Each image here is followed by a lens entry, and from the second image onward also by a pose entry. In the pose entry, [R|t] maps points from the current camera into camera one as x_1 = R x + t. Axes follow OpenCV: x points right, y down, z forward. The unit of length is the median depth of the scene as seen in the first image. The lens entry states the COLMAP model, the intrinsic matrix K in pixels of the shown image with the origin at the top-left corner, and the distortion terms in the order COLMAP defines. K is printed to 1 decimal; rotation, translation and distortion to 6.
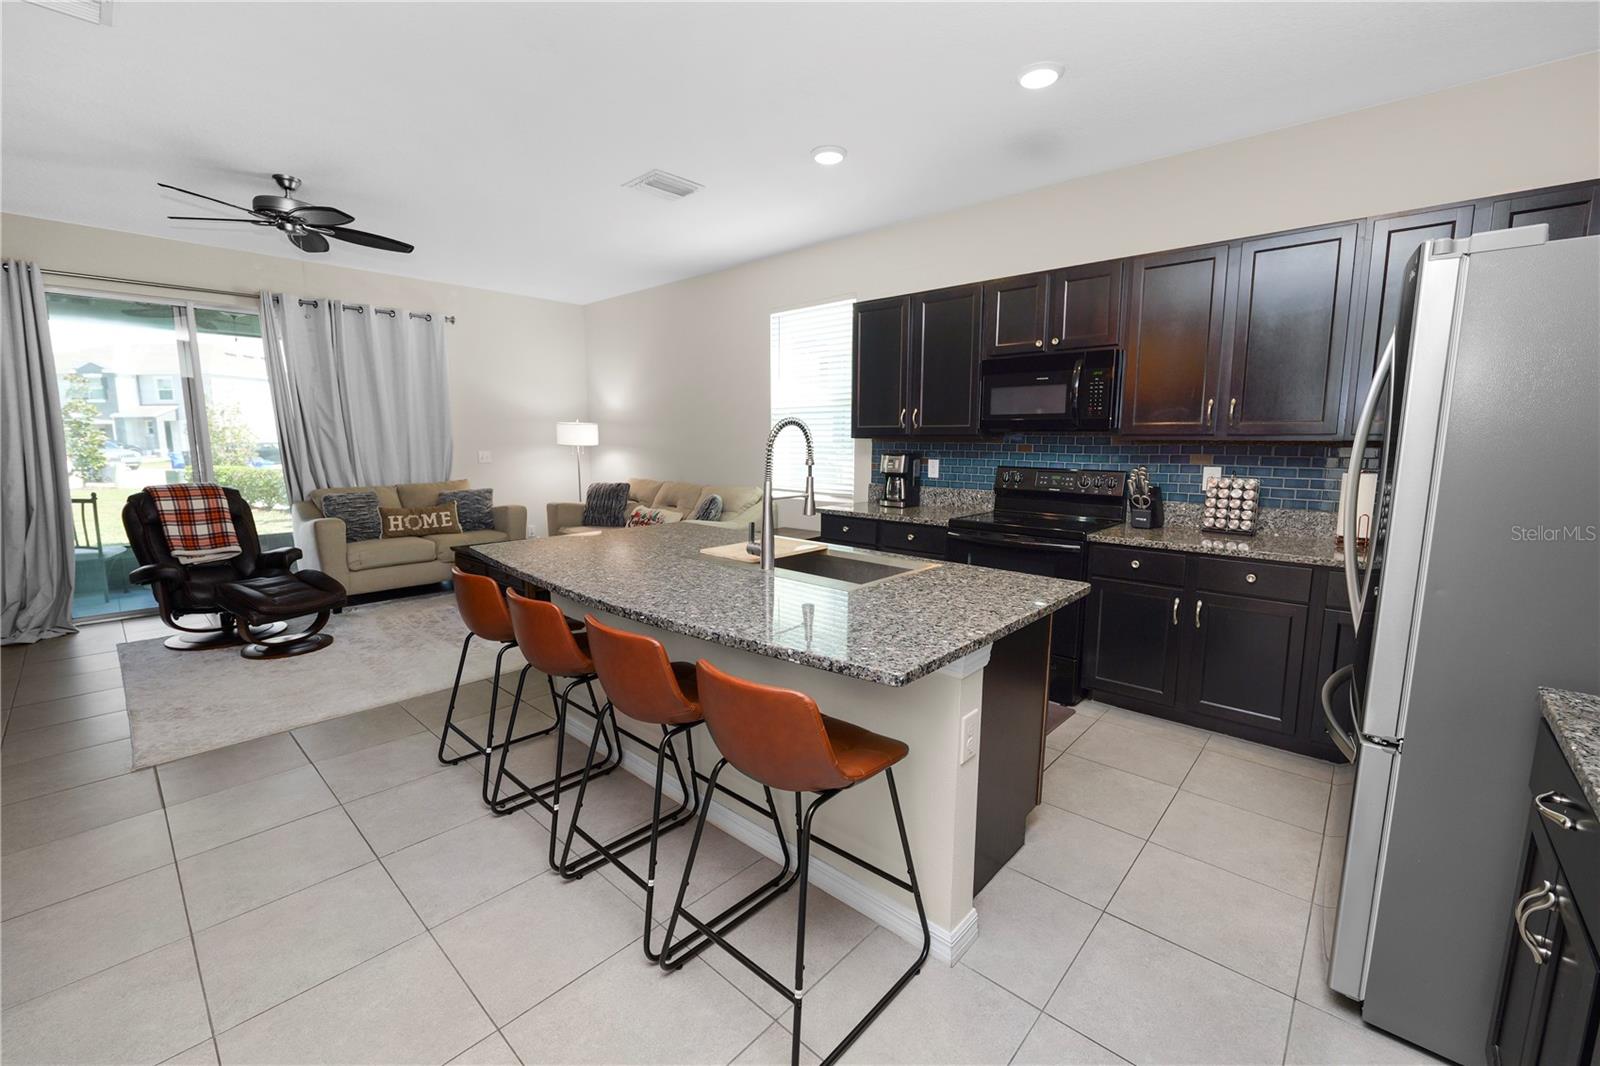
lens RADIAL K [[655.1, 0, 795.9], [0, 655.1, 527.0], [0, 0, 1]] dist [-0.008104, 0.000044]
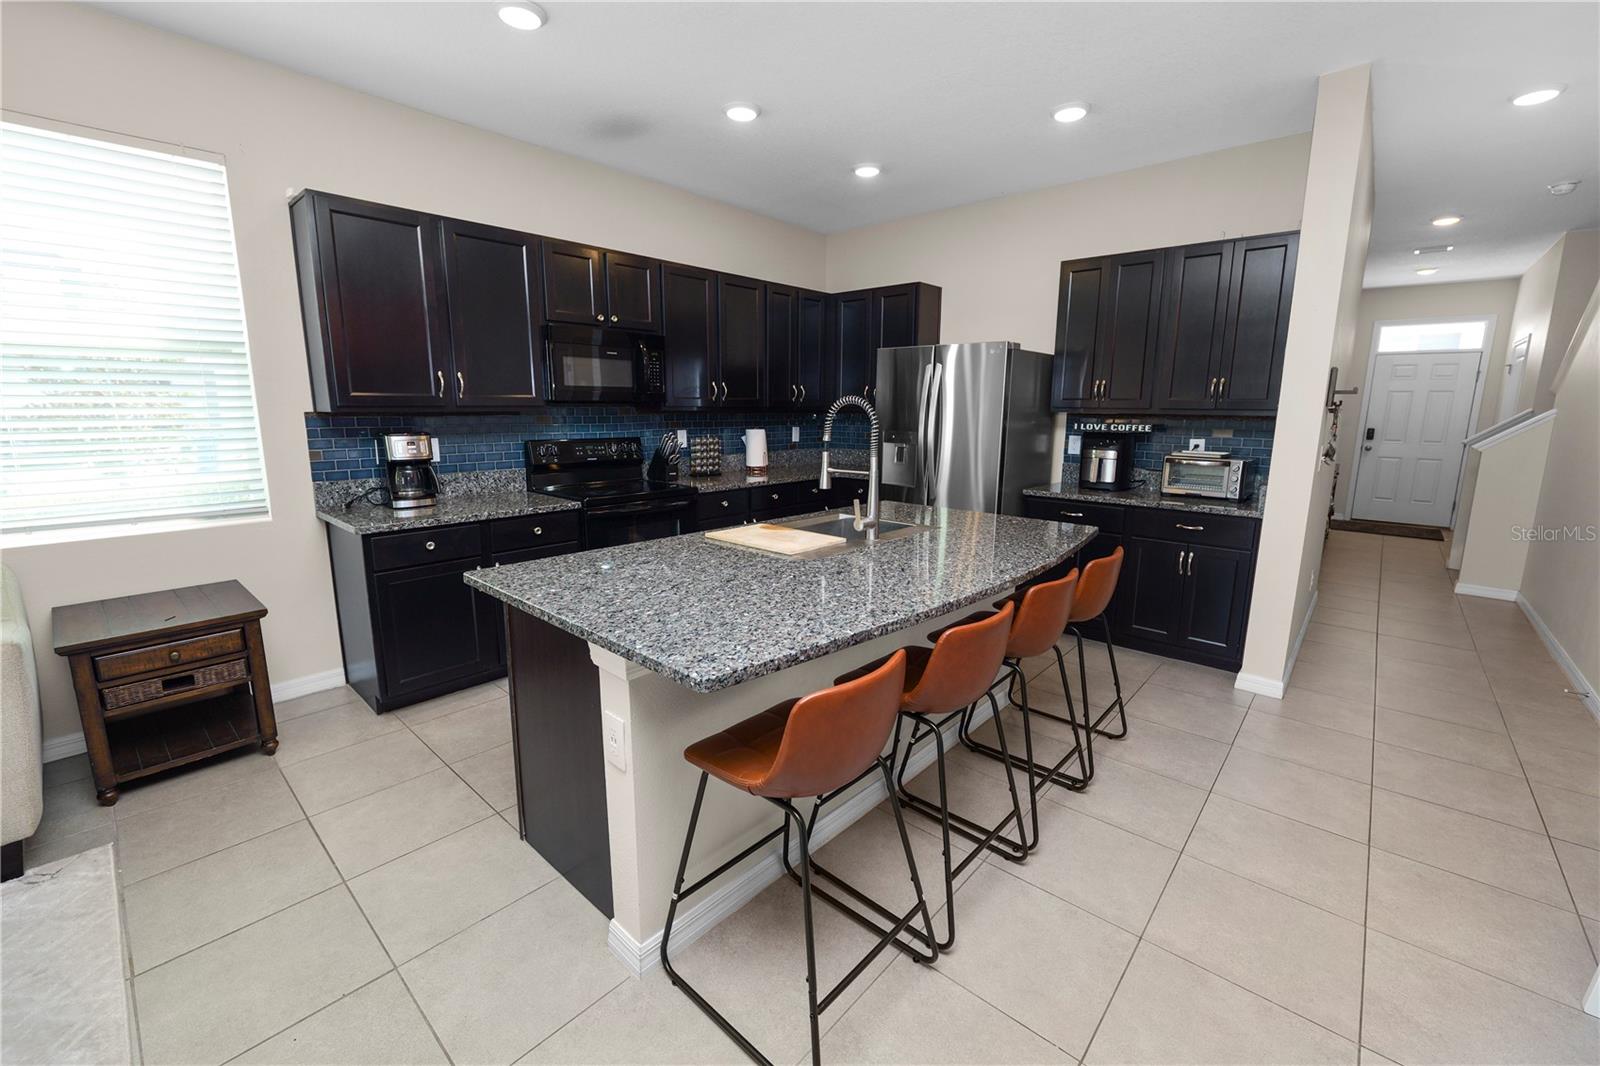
lens RADIAL K [[649.6, 0, 796.7], [0, 649.6, 526.4], [0, 0, 1]] dist [-0.011324, 0.000597]
pose [[-0.008892, -0.182988, 0.983075, -0.493959], [0.131365, 0.974380, 0.182557, -0.074998], [-0.991294, 0.130765, 0.015374, 0.508754]]
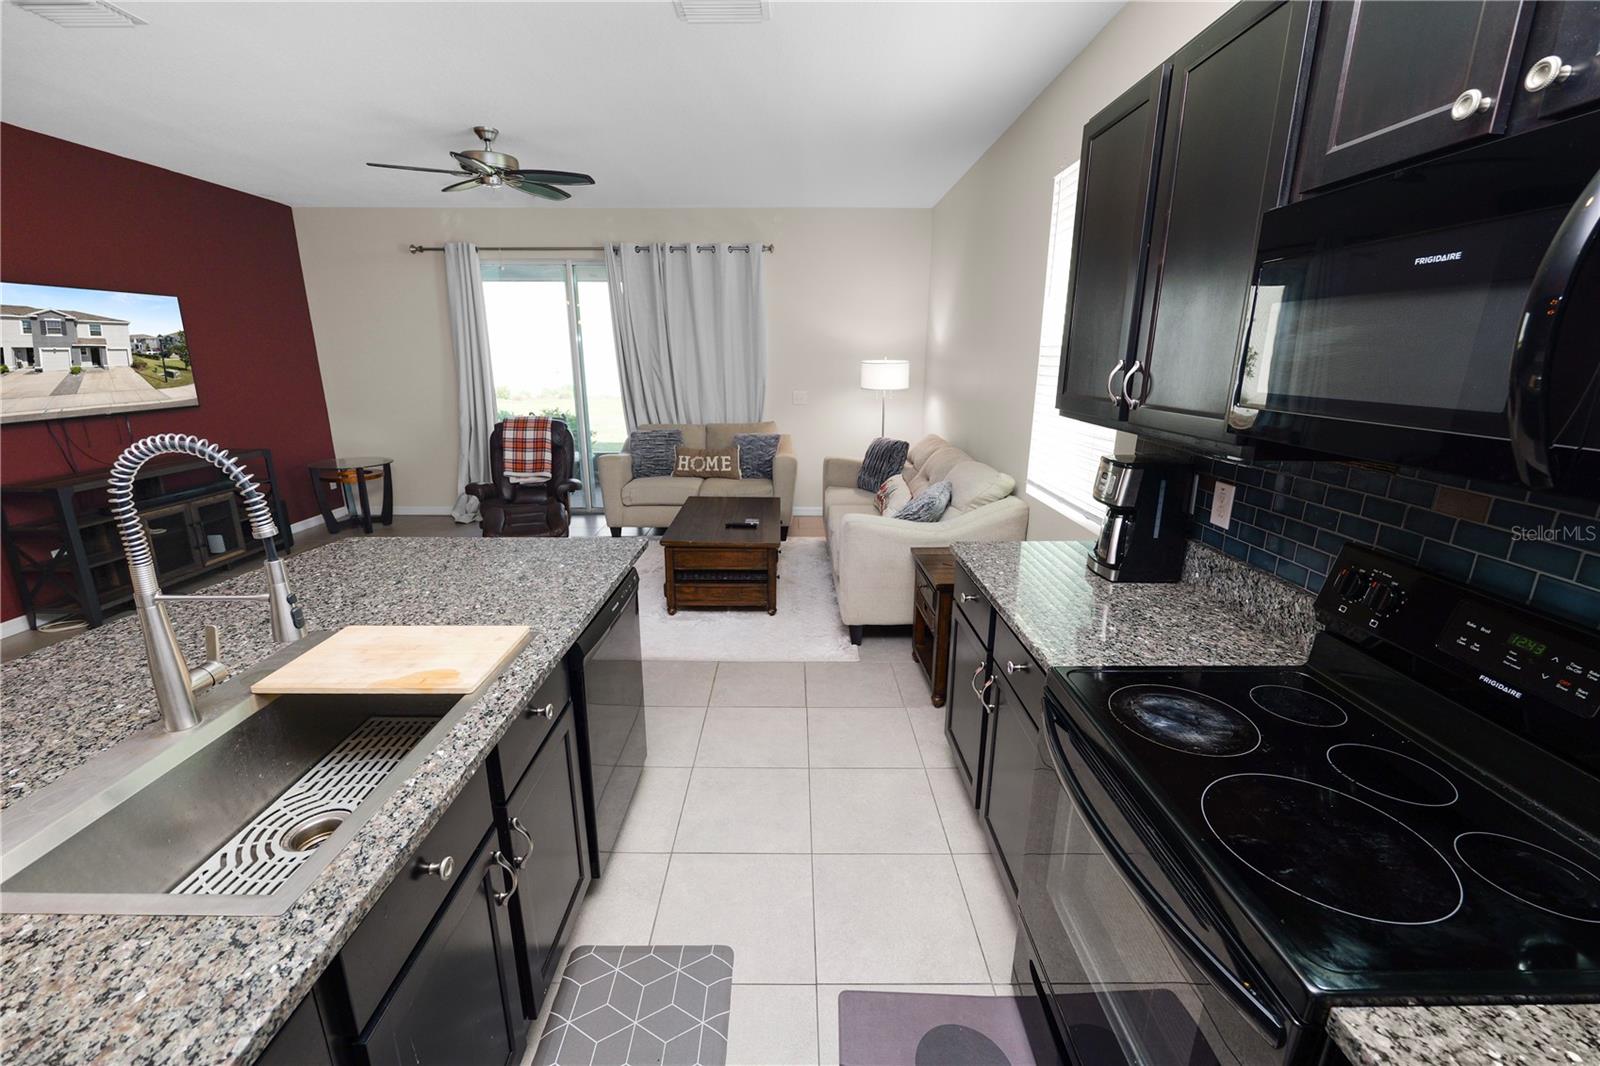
lens RADIAL K [[650.9, 0, 795.4], [0, 650.9, 530.8], [0, 0, 1]] dist [-0.013239, 0.001084]
pose [[0.678346, 0.192439, -0.709094, 0.283205], [-0.101111, 0.980359, 0.169330, -0.102590], [0.727752, -0.043167, 0.684480, 0.465203]]
